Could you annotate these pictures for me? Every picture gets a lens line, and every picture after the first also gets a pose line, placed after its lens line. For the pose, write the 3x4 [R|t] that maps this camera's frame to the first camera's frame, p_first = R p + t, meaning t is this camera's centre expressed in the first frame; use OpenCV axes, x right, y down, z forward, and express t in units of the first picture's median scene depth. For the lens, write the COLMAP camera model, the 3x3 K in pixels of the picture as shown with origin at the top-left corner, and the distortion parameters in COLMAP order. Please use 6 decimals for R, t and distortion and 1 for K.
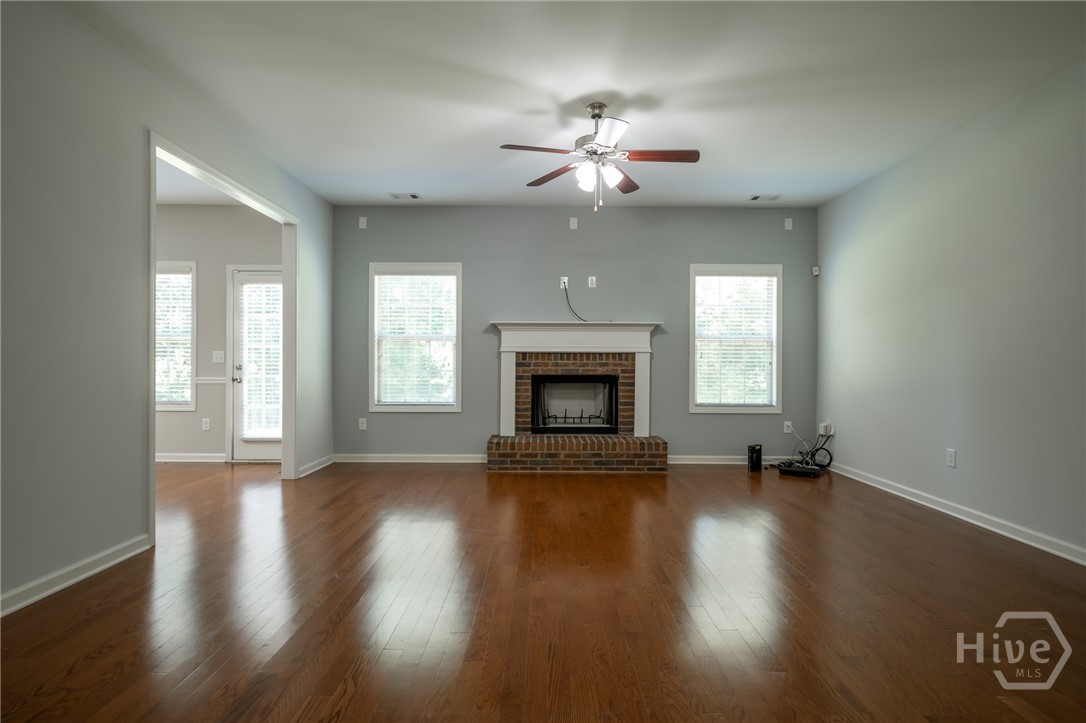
lens RADIAL K [[594.2, 0, 543.0], [0, 594.2, 361.5], [0, 0, 1]] dist [0.002813, 0.000673]
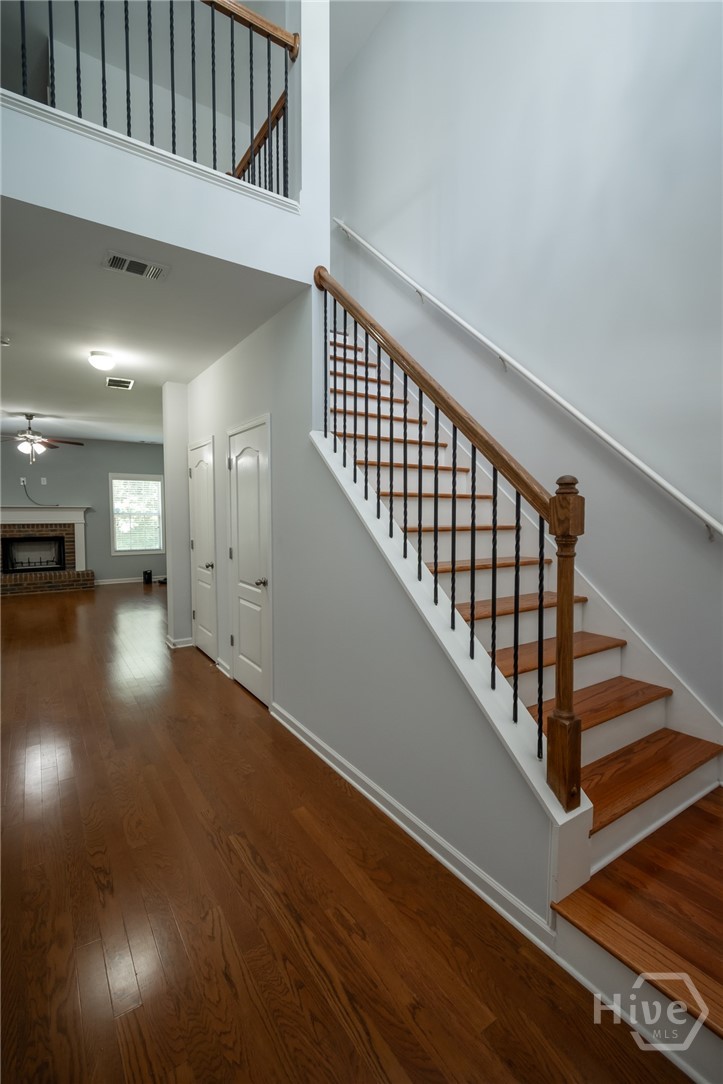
lens RADIAL K [[492.5, 0, 367.4], [0, 492.5, 539.3], [0, 0, 1]] dist [0.002445, -0.001371]
pose [[0.825077, -0.034750, 0.563951, 0.045469], [0.000902, 0.998187, 0.060187, -0.053535], [-0.565020, -0.049150, 0.823612, -0.674371]]
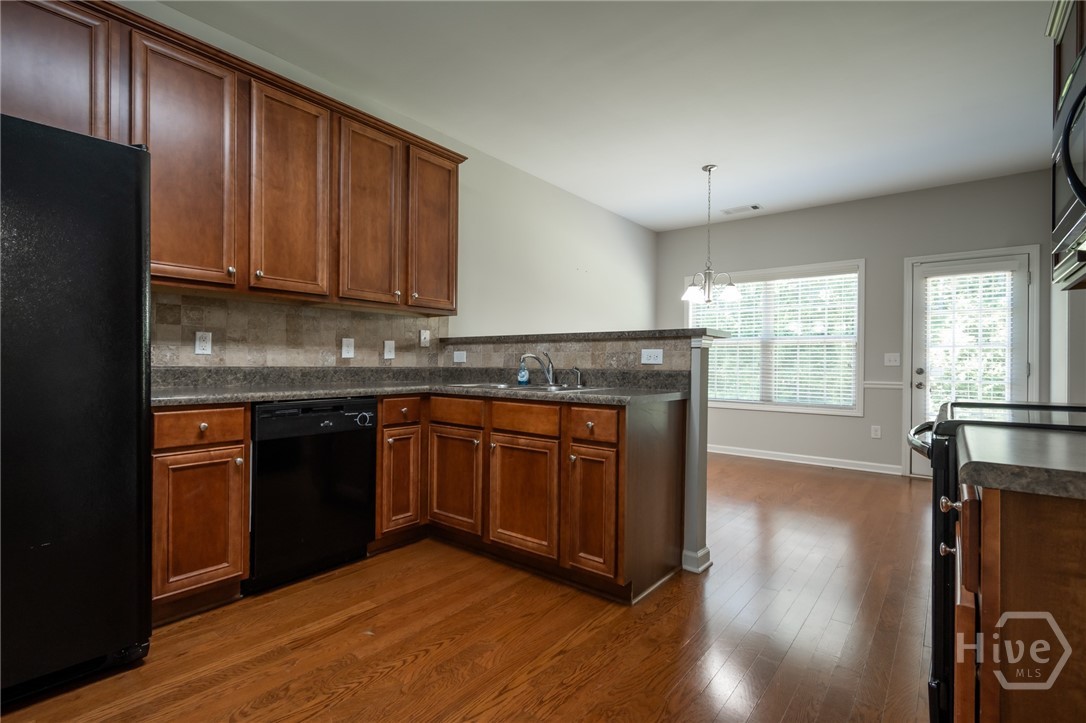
lens RADIAL K [[507.1, 0, 542.3], [0, 507.1, 363.7], [0, 0, 1]] dist [0.007746, 0.000133]
pose [[0.781106, 0.003925, -0.624386, -0.478761], [-0.005622, 0.999984, -0.000747, 0.002211], [0.624373, 0.004093, 0.781115, 0.048947]]
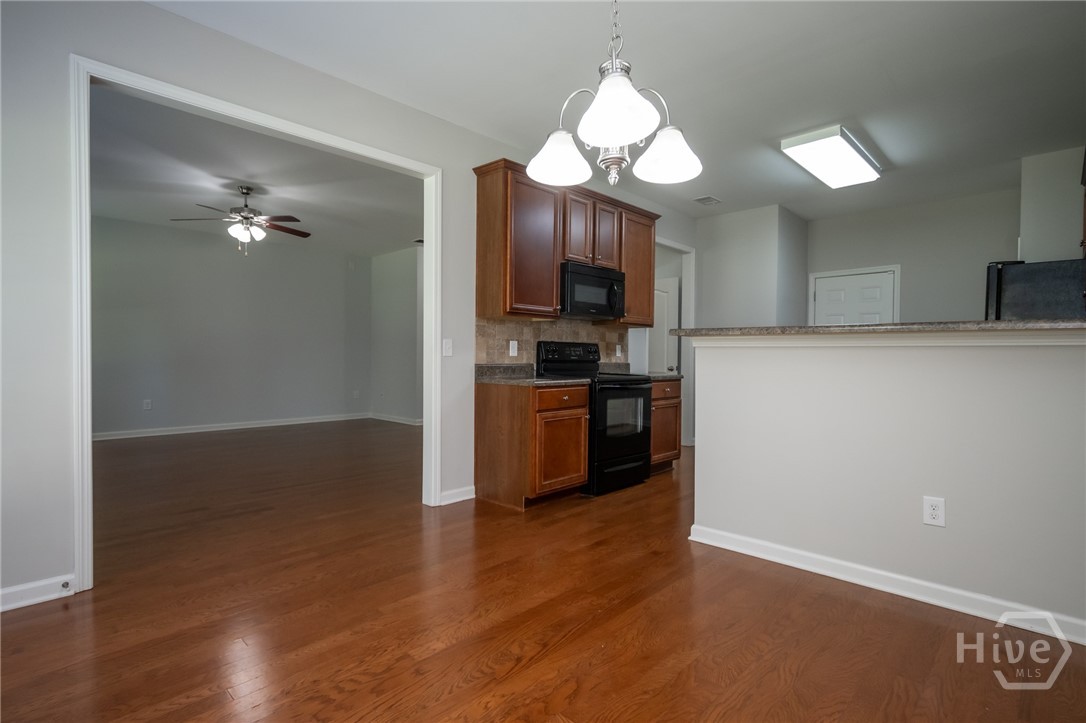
lens RADIAL K [[531.7, 0, 542.8], [0, 531.7, 363.3], [0, 0, 1]] dist [0.007760, 0.000383]
pose [[-0.720046, -0.019916, 0.693640, -0.874618], [-0.014066, 0.999802, 0.014105, -0.001752], [-0.693784, 0.000400, -0.720183, 0.917171]]
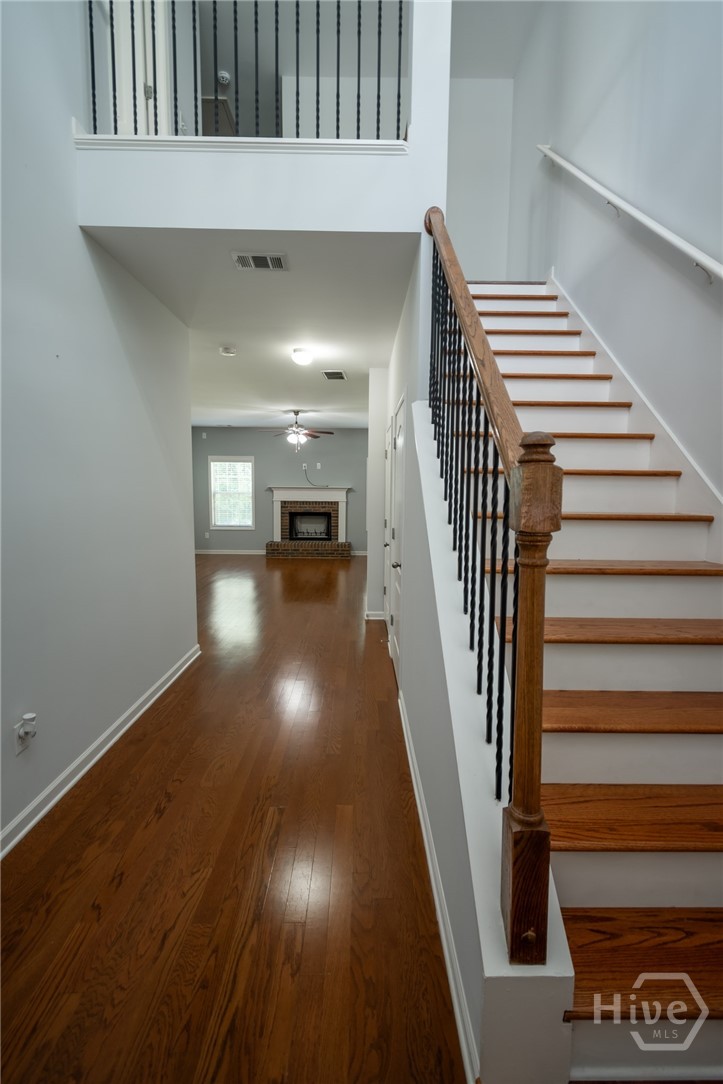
lens RADIAL K [[483.9, 0, 362.8], [0, 483.9, 540.4], [0, 0, 1]] dist [0.008270, -0.004551]
pose [[0.999832, 0.004002, 0.017888, 0.204807], [-0.005822, 0.994677, 0.102876, -0.052794], [-0.017381, -0.102963, 0.994533, -0.674415]]
